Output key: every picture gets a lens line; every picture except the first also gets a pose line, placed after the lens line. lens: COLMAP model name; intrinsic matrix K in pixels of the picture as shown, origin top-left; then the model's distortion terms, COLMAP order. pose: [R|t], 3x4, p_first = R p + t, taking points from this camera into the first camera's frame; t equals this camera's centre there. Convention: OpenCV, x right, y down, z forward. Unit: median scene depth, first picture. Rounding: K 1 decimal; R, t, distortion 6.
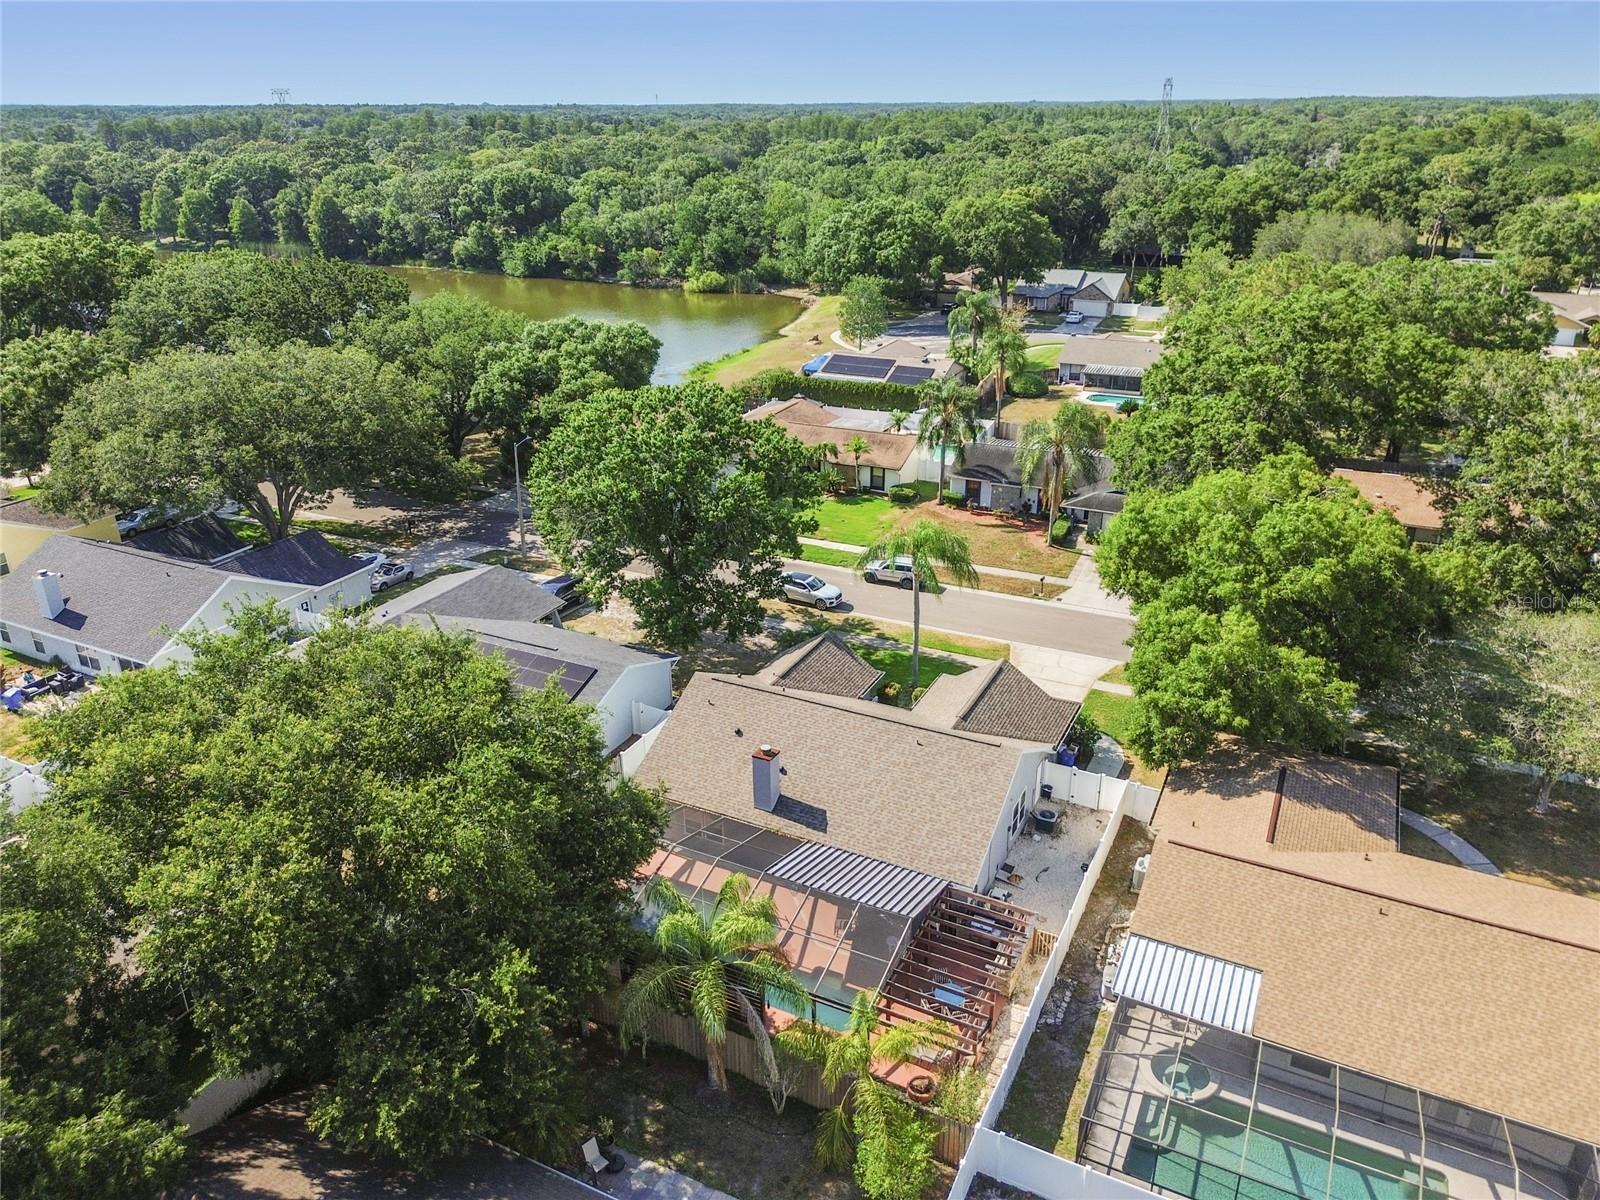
lens RADIAL K [[1136.0, 0, 805.2], [0, 1136.0, 602.1], [0, 0, 1]] dist [0.061515, -0.055780]
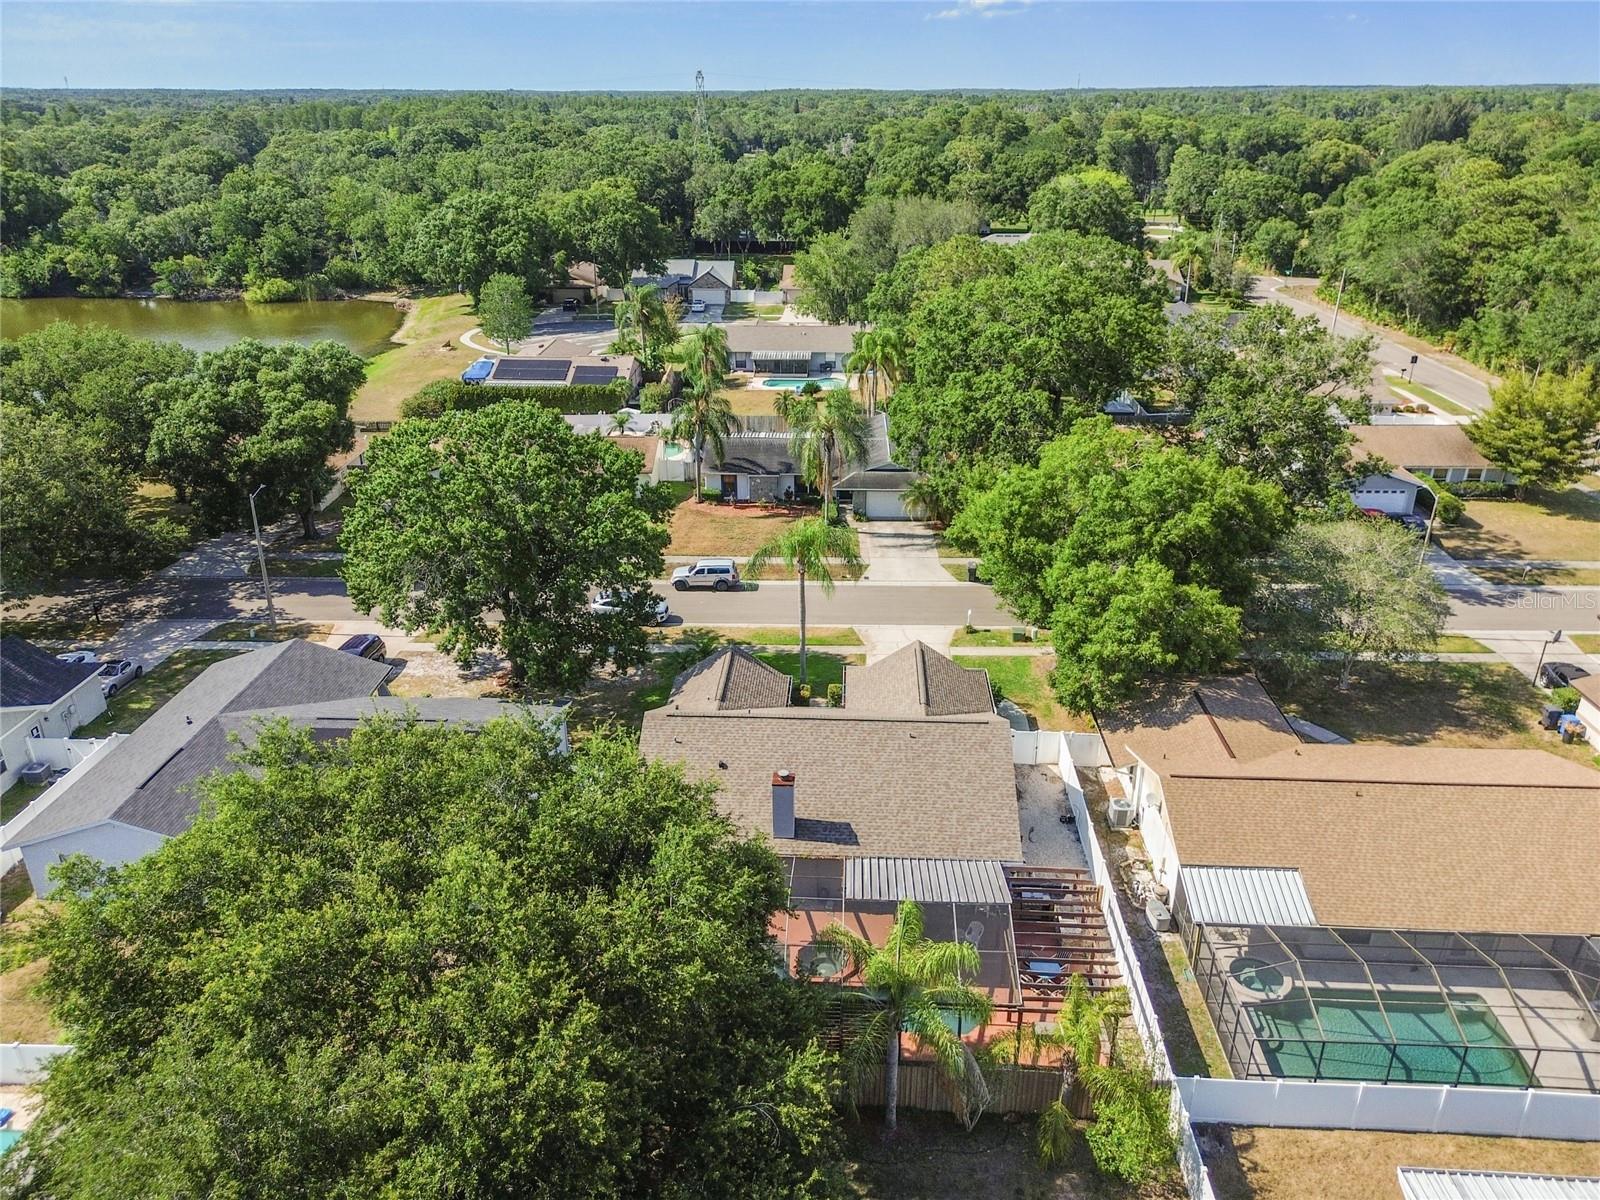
lens RADIAL K [[1136.0, 0, 805.2], [0, 1136.0, 602.1], [0, 0, 1]] dist [0.061515, -0.055780]
pose [[0.916231, -0.161079, 0.366844, -0.174107], [0.158105, 0.986677, 0.038360, -0.024129], [-0.368135, 0.022853, 0.929491, 0.050248]]
